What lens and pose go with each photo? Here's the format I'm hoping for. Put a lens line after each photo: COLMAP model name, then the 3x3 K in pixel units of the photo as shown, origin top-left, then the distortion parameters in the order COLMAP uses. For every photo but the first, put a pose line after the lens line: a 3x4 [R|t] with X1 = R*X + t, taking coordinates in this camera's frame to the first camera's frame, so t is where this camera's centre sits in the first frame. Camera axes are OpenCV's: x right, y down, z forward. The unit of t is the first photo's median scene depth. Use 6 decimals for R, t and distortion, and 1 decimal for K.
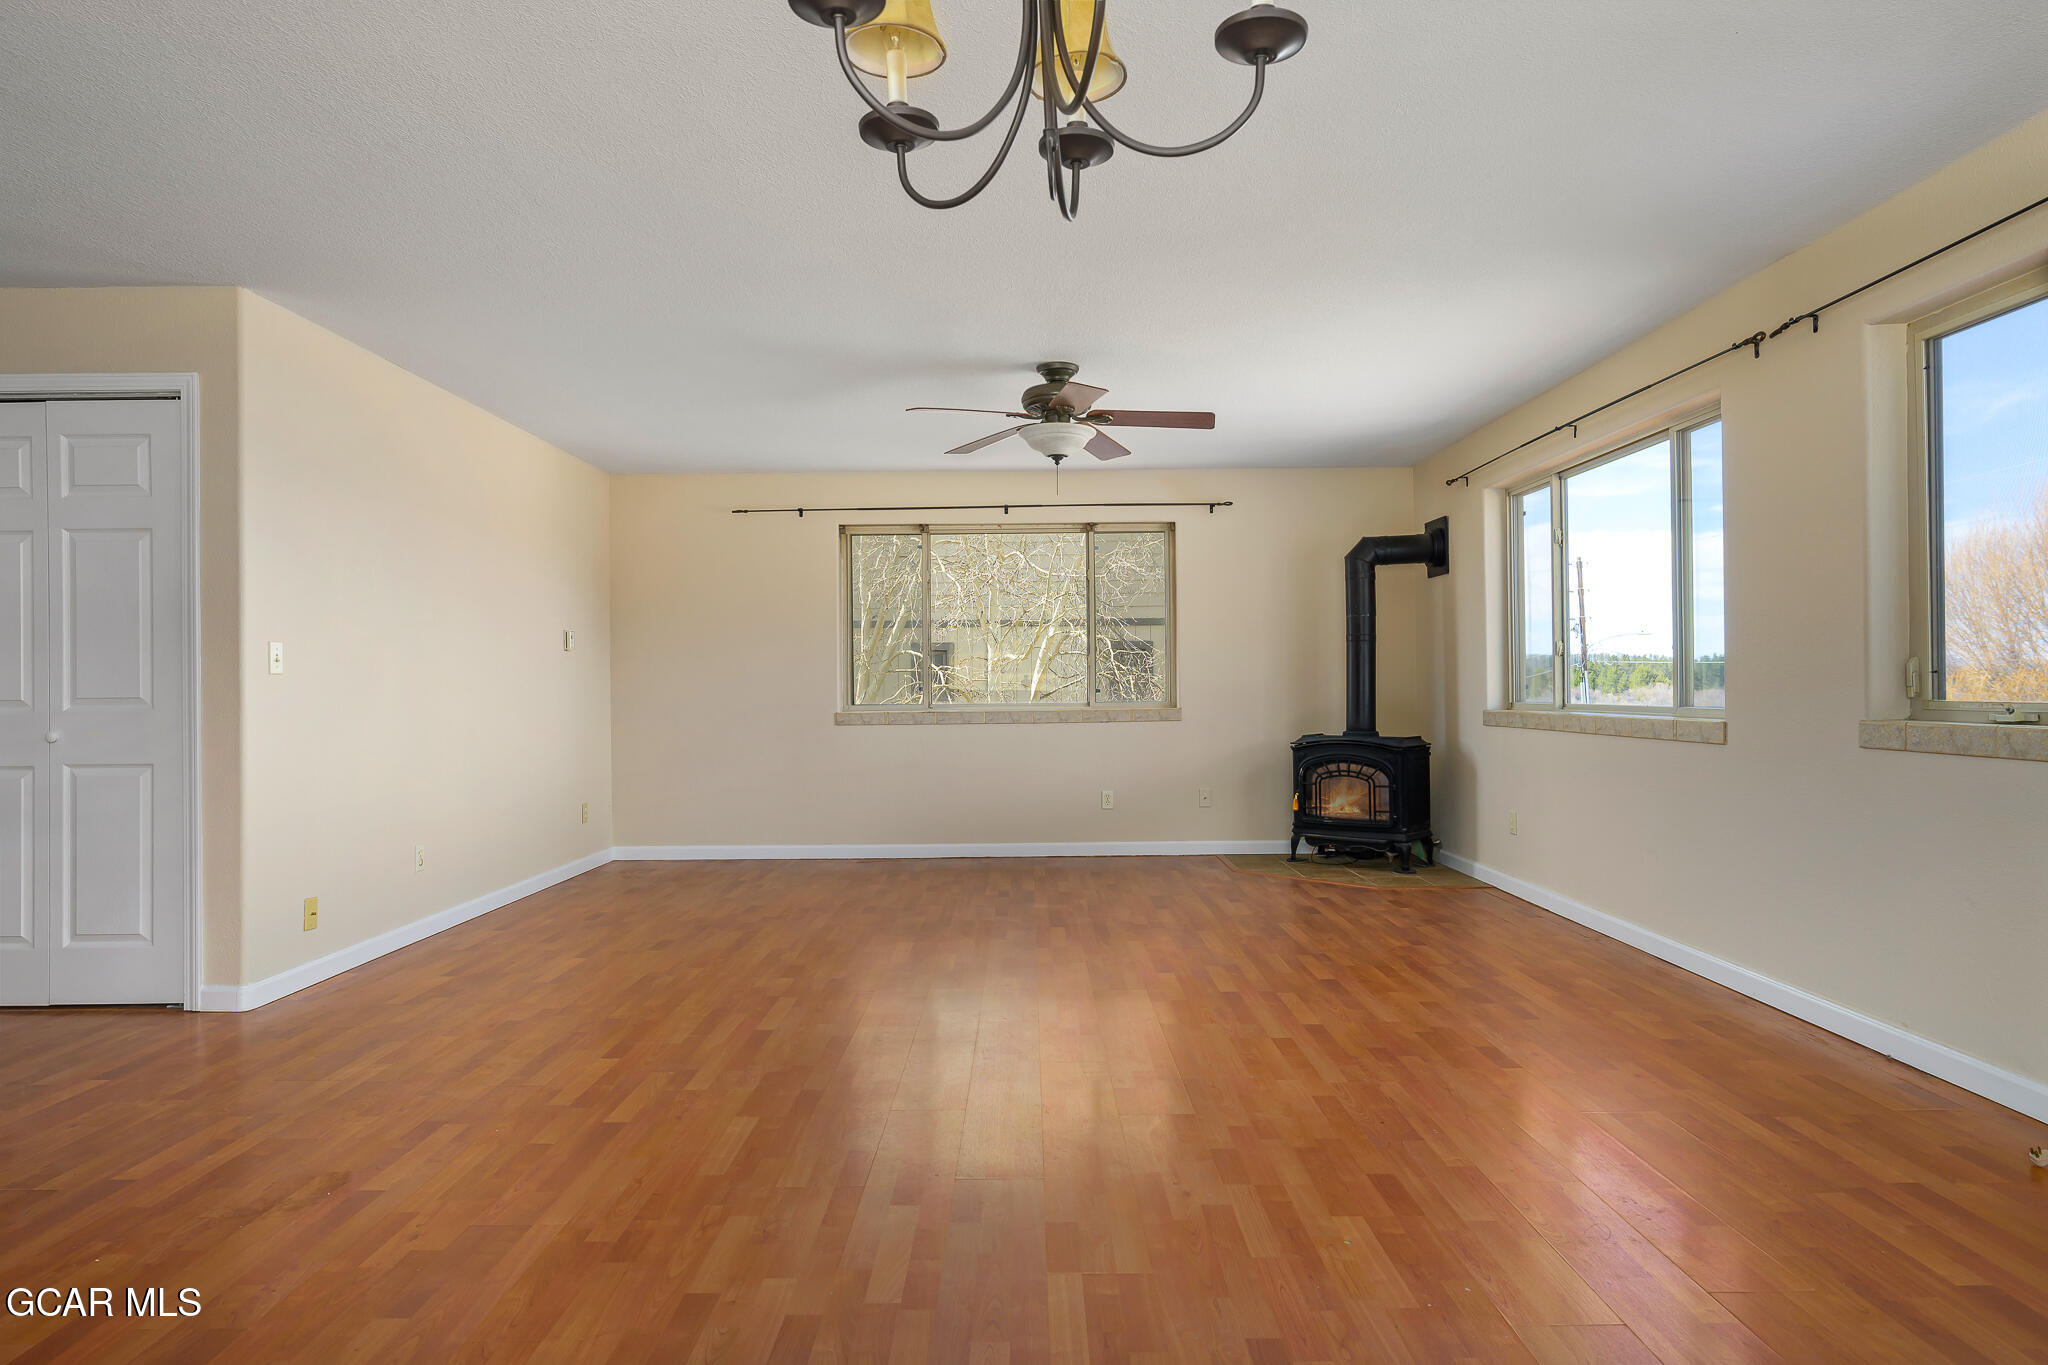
lens RADIAL K [[1181.1, 0, 1016.1], [0, 1181.1, 681.4], [0, 0, 1]] dist [-0.001090, 0.000597]
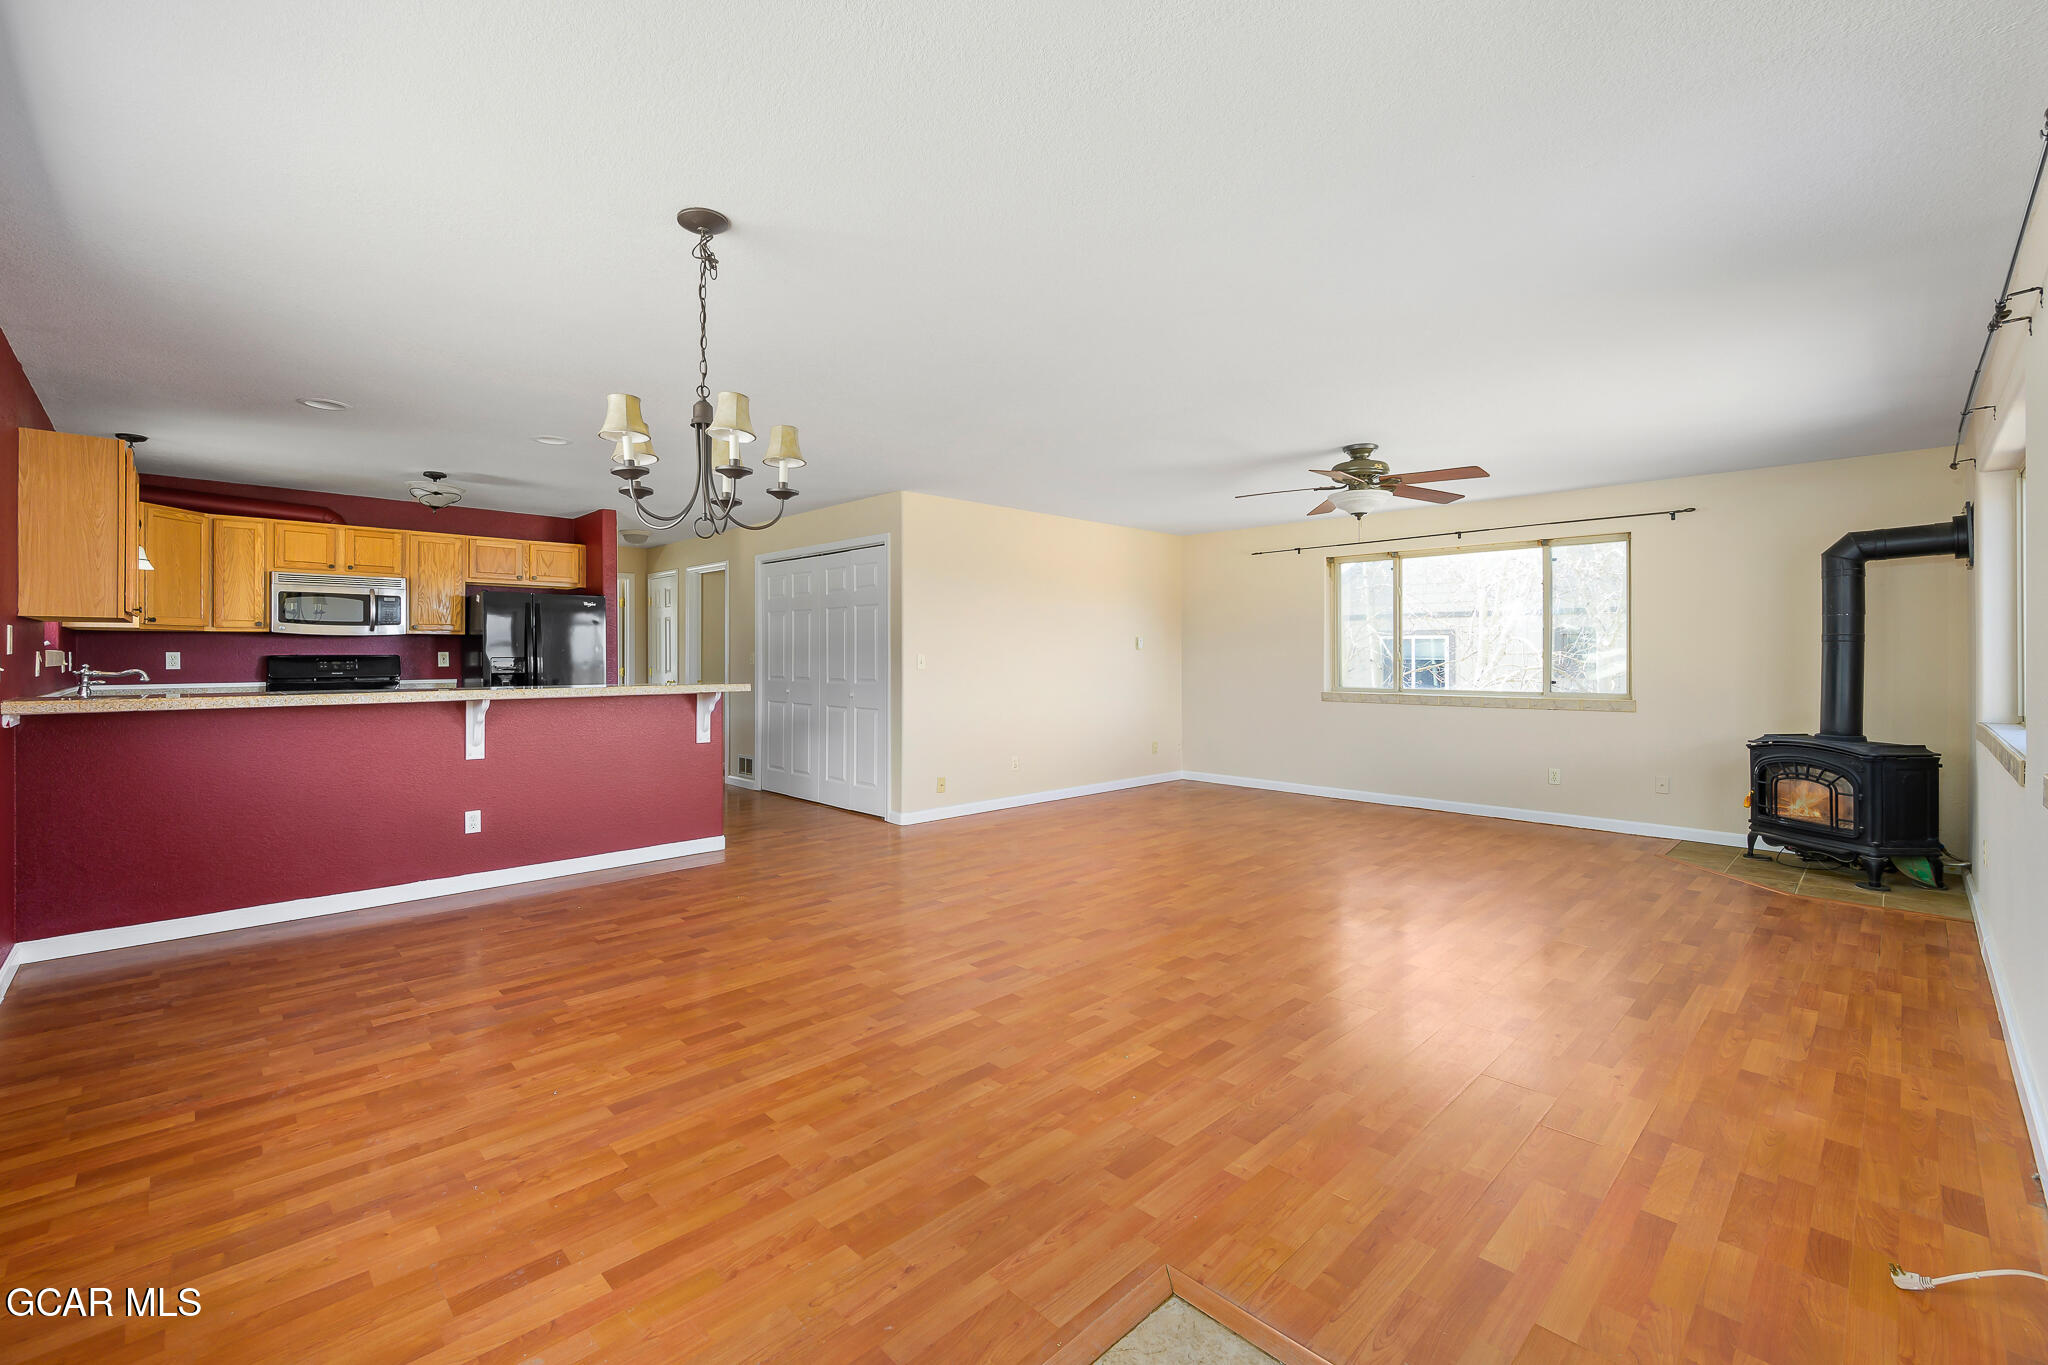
lens RADIAL K [[843.9, 0, 983.3], [0, 843.9, 656.8], [0, 0, 1]] dist [0.001116, -0.000094]
pose [[0.691469, 0.010347, -0.722332, 0.572527], [-0.004320, 0.999939, 0.010188, -0.047240], [0.722393, -0.003924, 0.691471, 0.039666]]
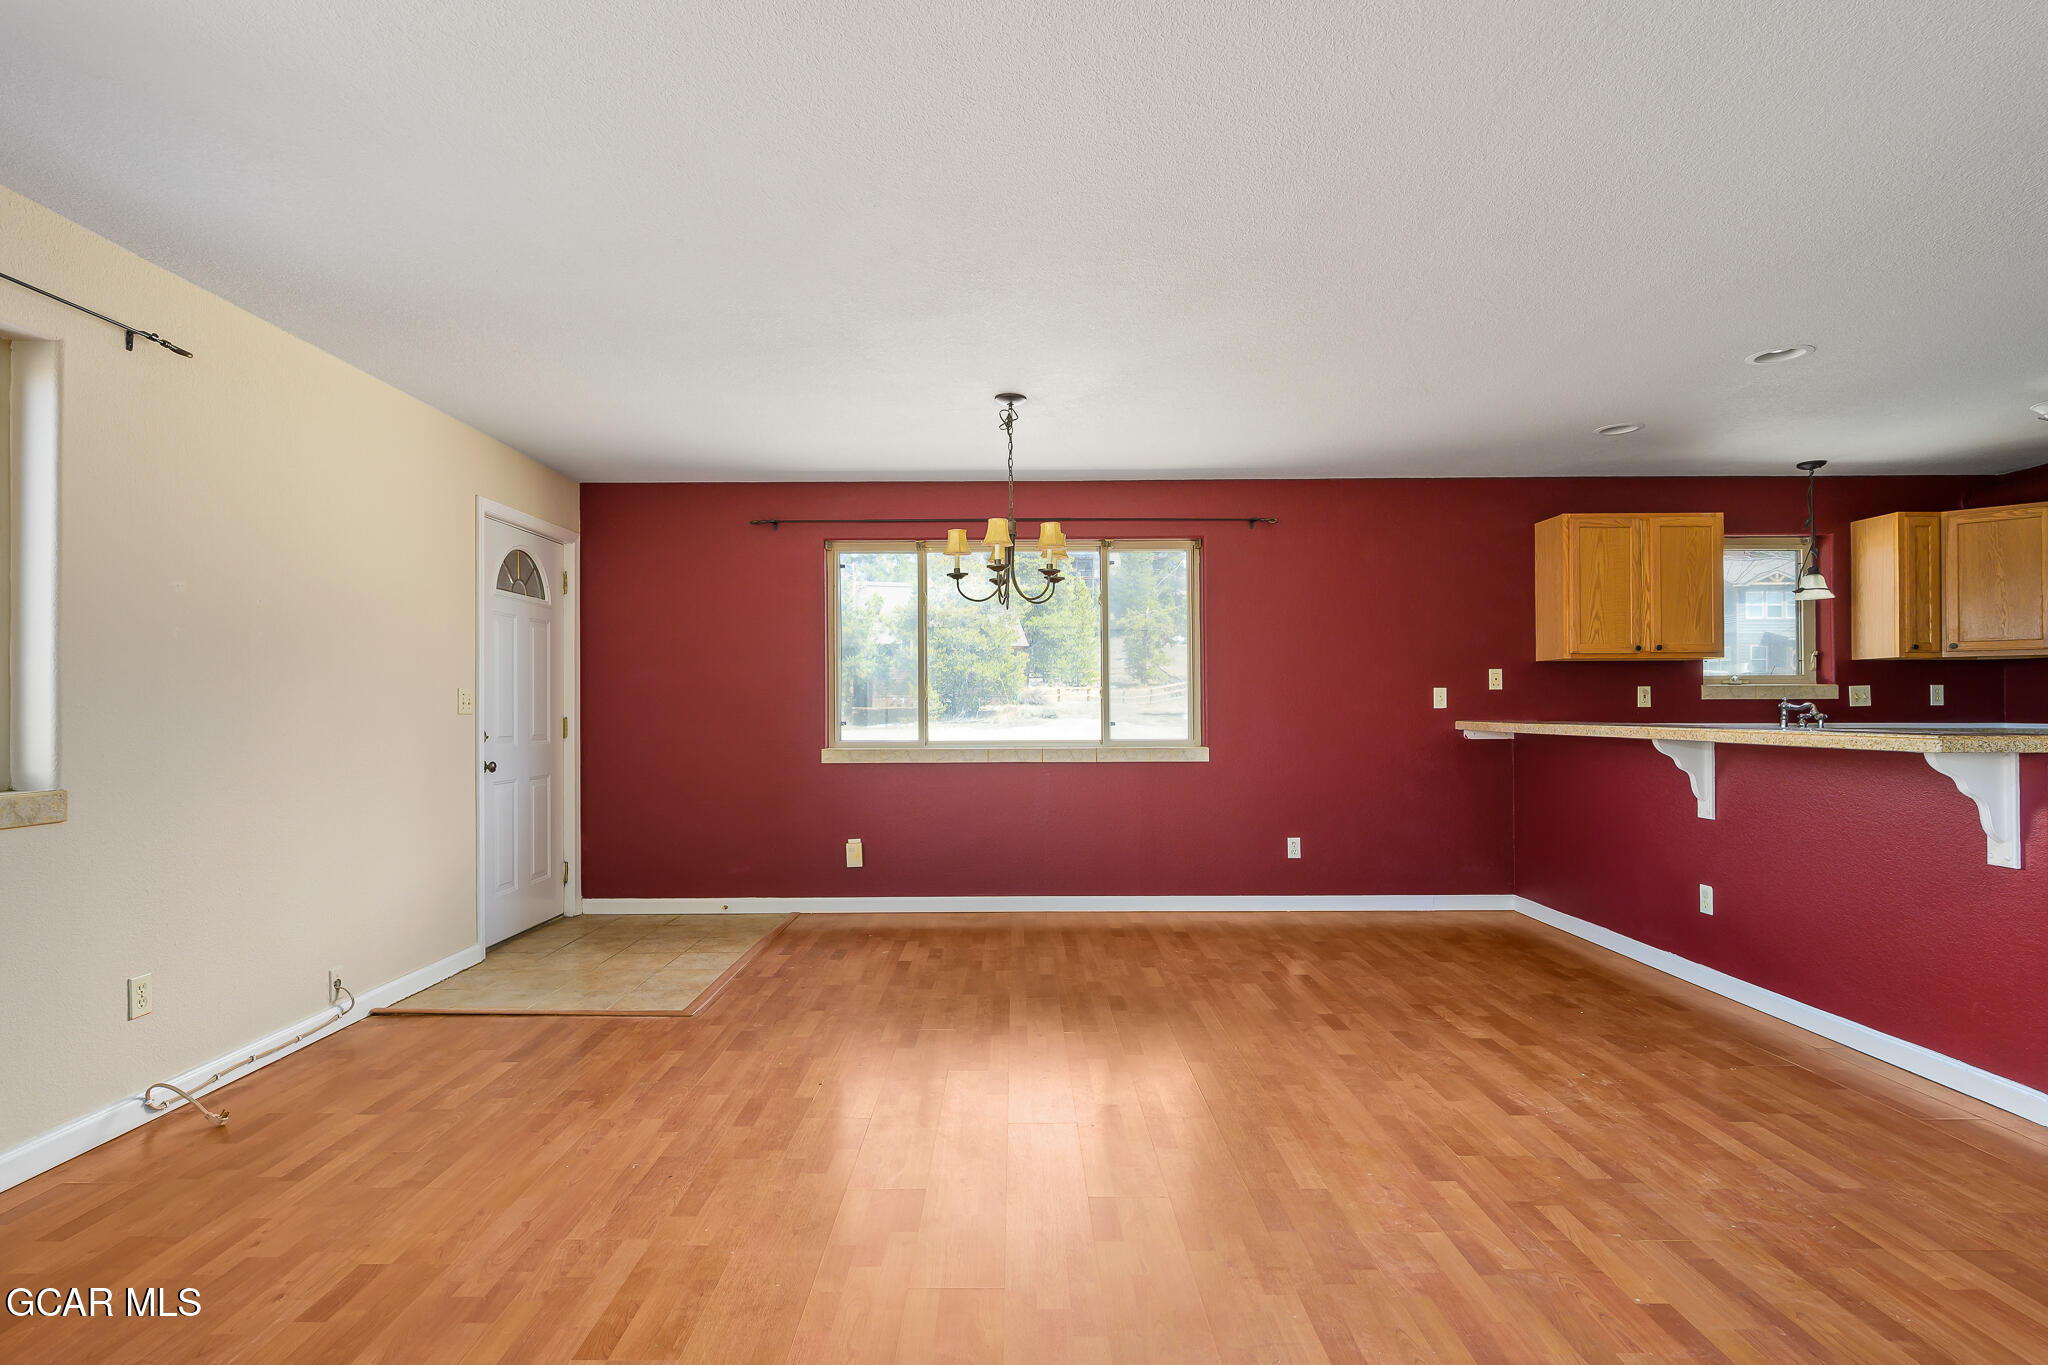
lens RADIAL K [[1027.7, 0, 1001.0], [0, 1027.7, 697.1], [0, 0, 1]] dist [-0.000791, -0.000060]
pose [[-0.999895, 0.013351, 0.005704, 0.011687], [0.013271, 0.999818, -0.013739, -0.015889], [-0.005887, -0.013662, -0.999889, 1.393550]]
